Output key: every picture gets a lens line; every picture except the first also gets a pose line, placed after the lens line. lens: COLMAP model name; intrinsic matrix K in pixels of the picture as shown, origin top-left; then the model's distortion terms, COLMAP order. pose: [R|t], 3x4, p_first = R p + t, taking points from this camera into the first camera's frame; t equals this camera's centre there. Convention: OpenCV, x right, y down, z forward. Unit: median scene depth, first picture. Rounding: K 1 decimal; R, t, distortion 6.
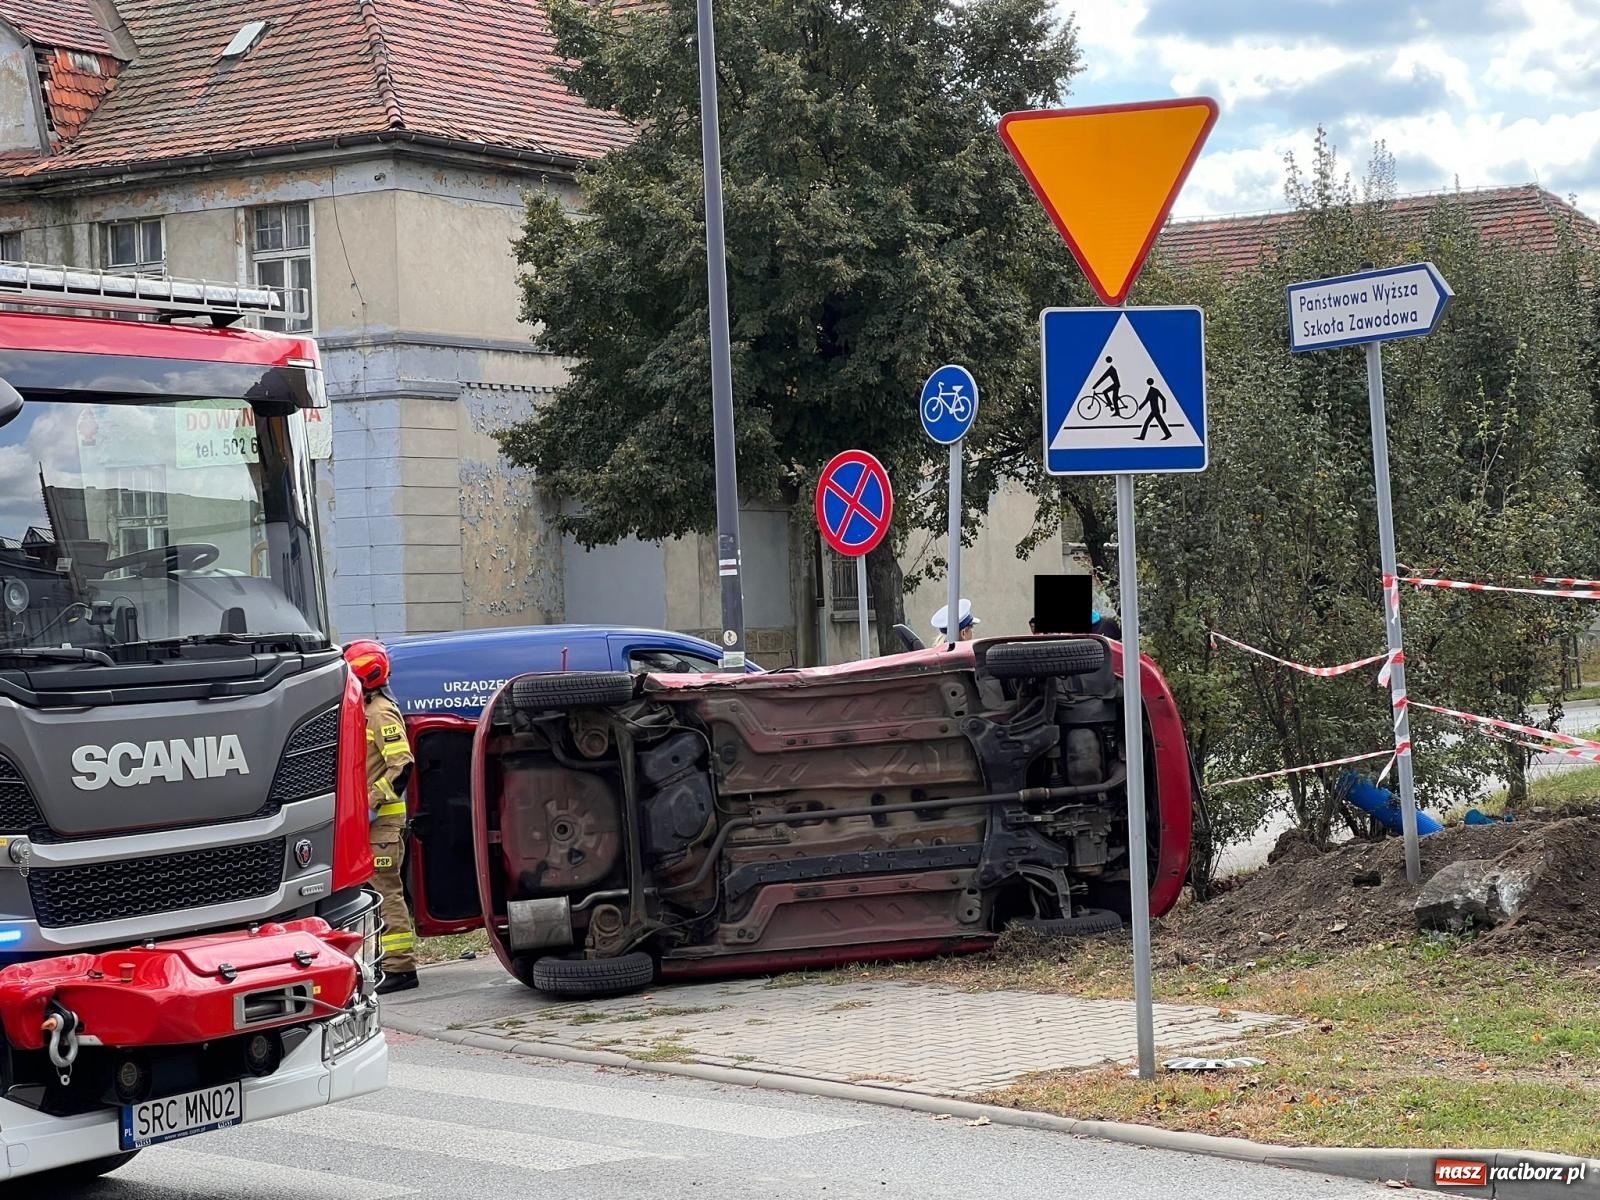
lens RADIAL K [[3874.5, 0, 870.2], [0, 3874.5, 603.4], [0, 0, 1]] dist [0.165307, 0.000000]
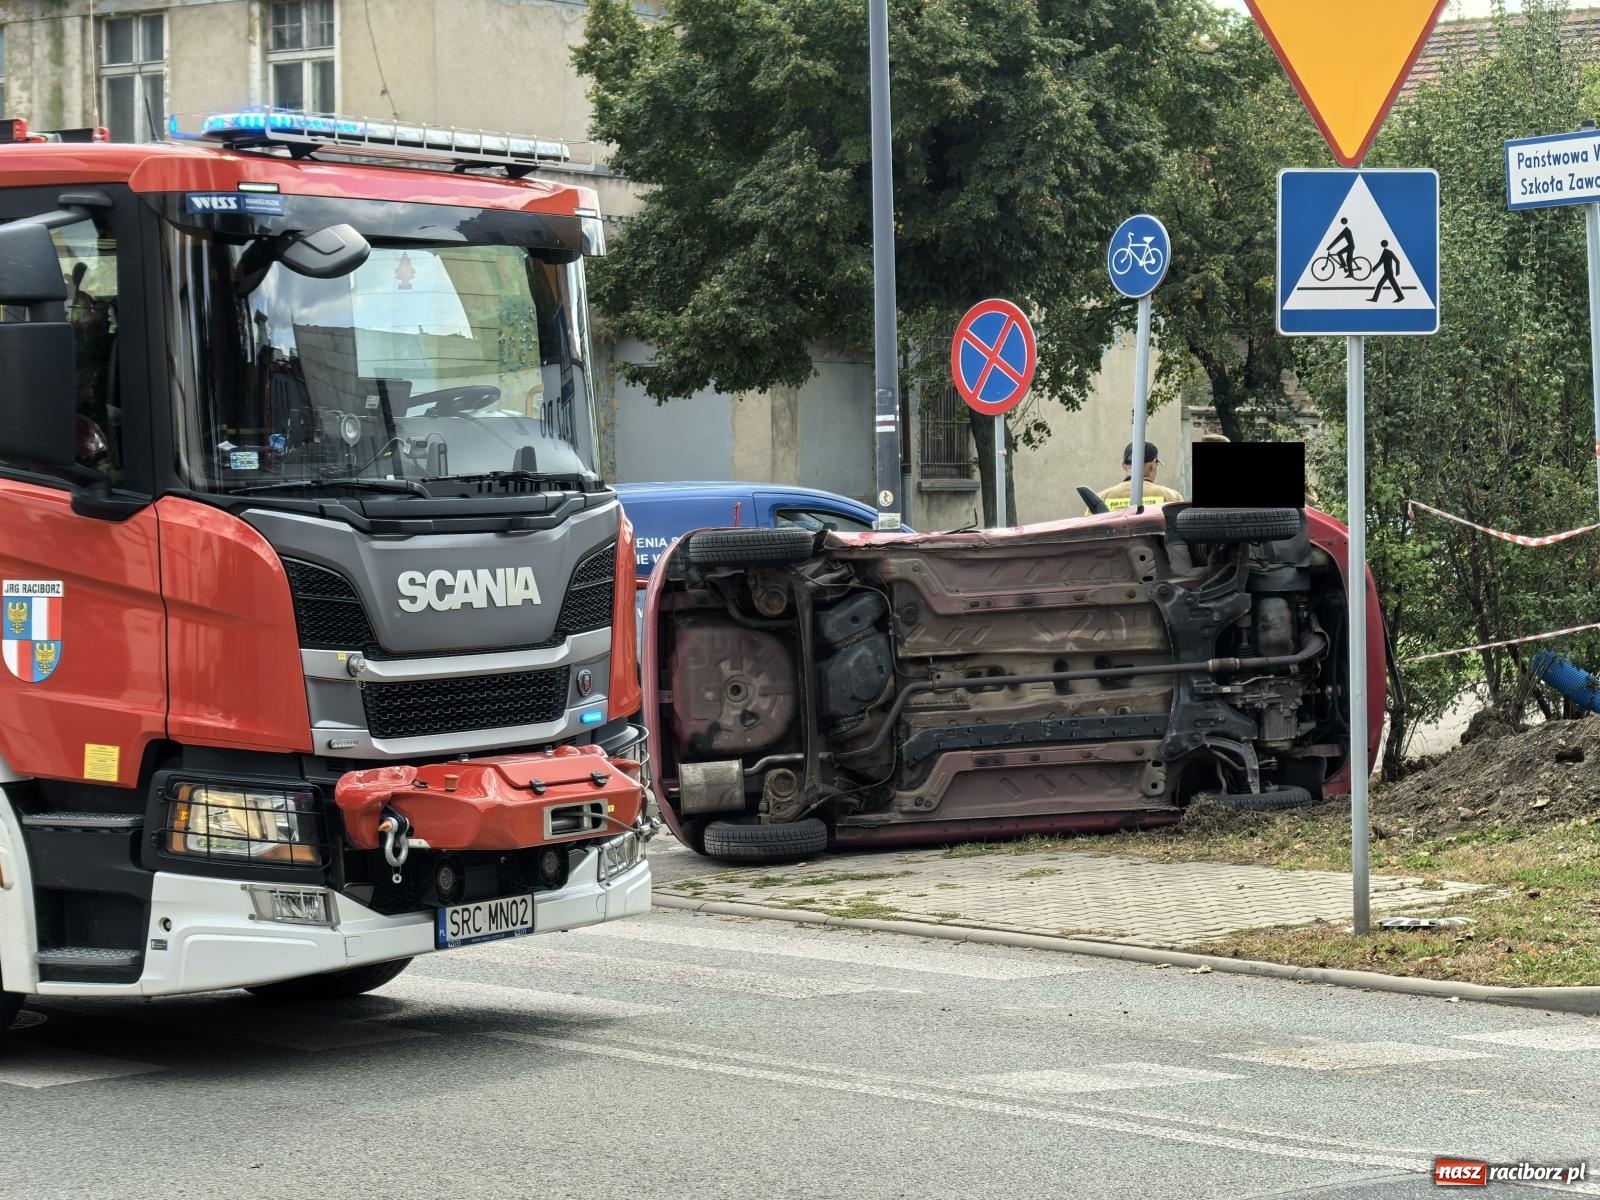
lens RADIAL K [[4776.6, 0, 866.7], [0, 4776.6, 707.8], [0, 0, 1]] dist [0.028569, 0.000000]
pose [[0.999764, 0.021432, -0.003491, -0.042458], [-0.021239, 0.998608, 0.048282, 0.004619], [0.004521, -0.048197, 0.998828, -0.187307]]
